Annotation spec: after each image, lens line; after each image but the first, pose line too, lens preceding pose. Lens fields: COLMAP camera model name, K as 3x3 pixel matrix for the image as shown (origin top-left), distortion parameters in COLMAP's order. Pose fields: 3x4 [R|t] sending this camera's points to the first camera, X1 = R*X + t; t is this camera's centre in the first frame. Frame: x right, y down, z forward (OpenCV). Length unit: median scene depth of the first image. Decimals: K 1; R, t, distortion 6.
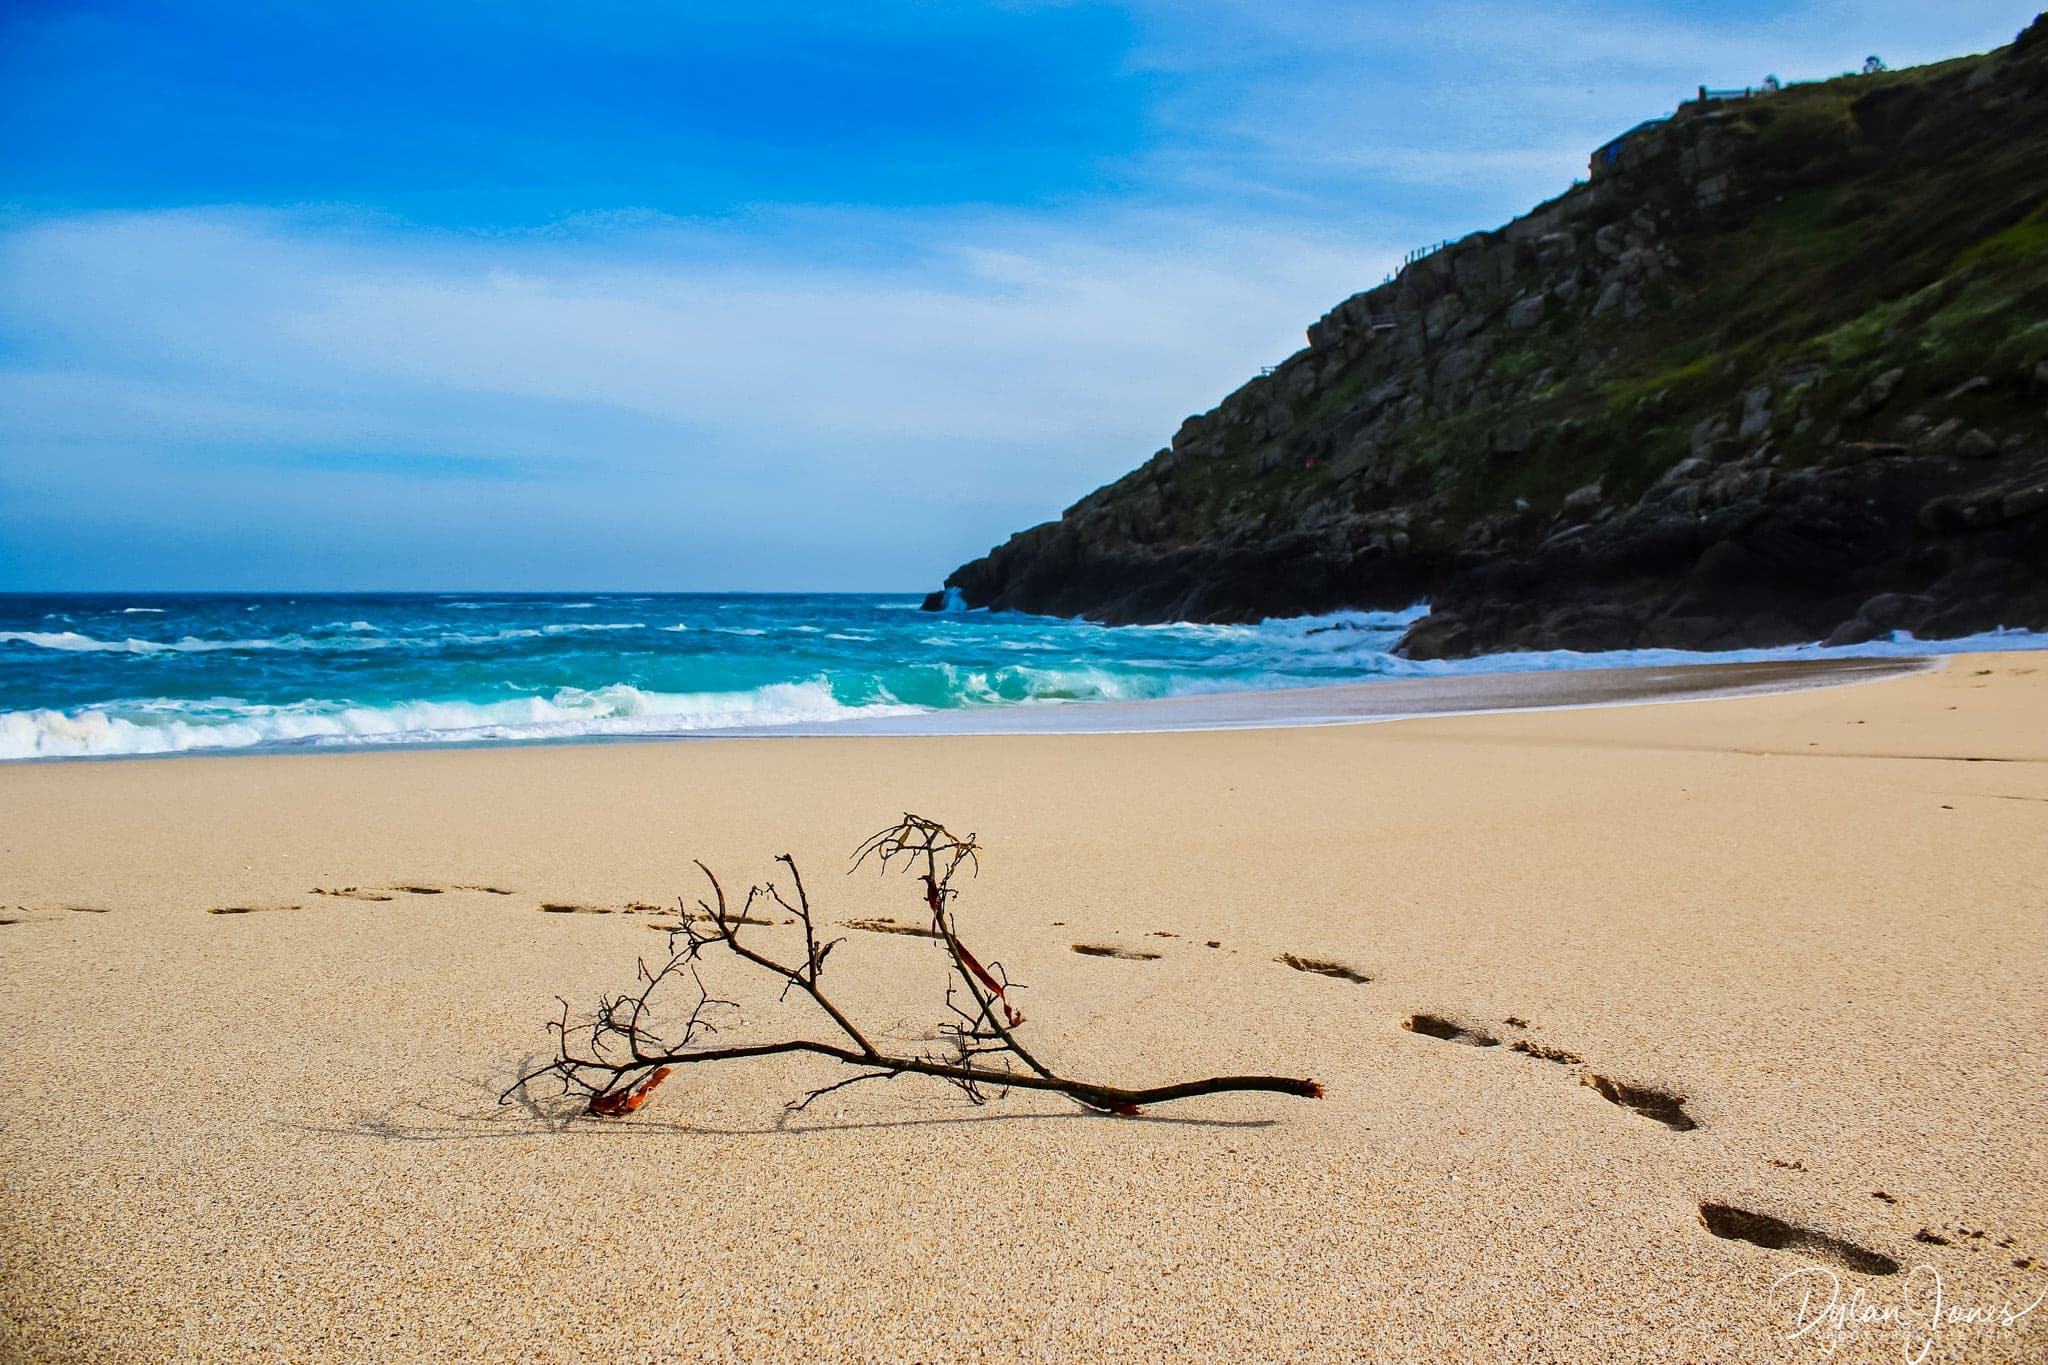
lens RADIAL K [[1723.9, 0, 1031.8], [0, 1723.9, 686.8], [0, 0, 1]] dist [-0.172221, 0.167975]
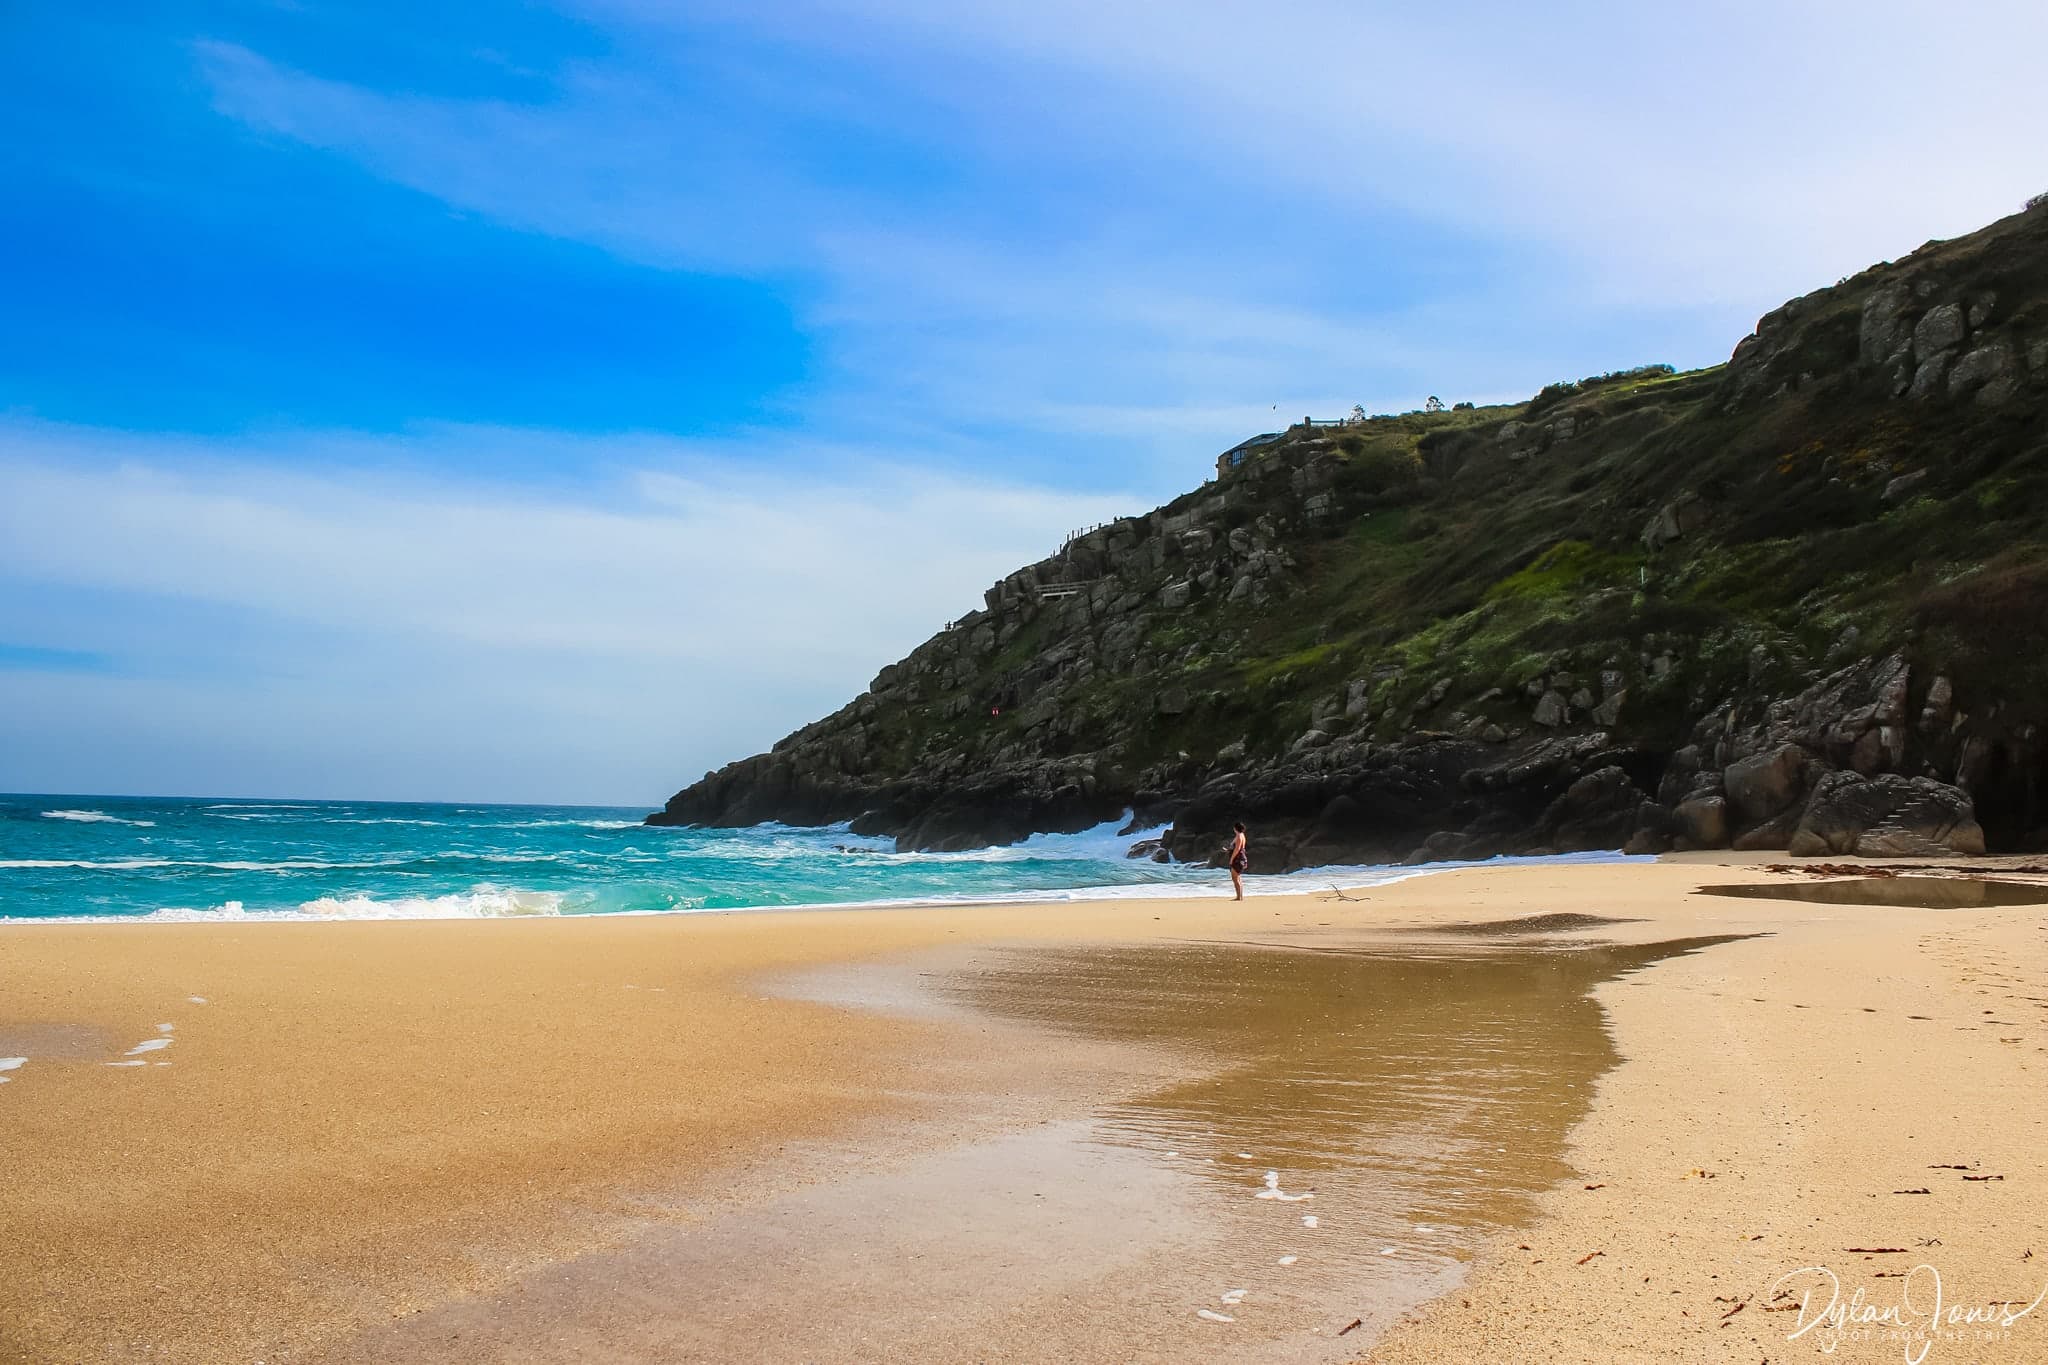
lens RADIAL K [[1723.9, 0, 1031.8], [0, 1723.9, 686.8], [0, 0, 1]] dist [-0.172221, 0.167975]
pose [[0.974519, 0.023416, 0.223080, -0.100806], [0.004486, 0.992303, -0.123755, 0.003397], [-0.224261, 0.121603, 0.966913, -0.216490]]
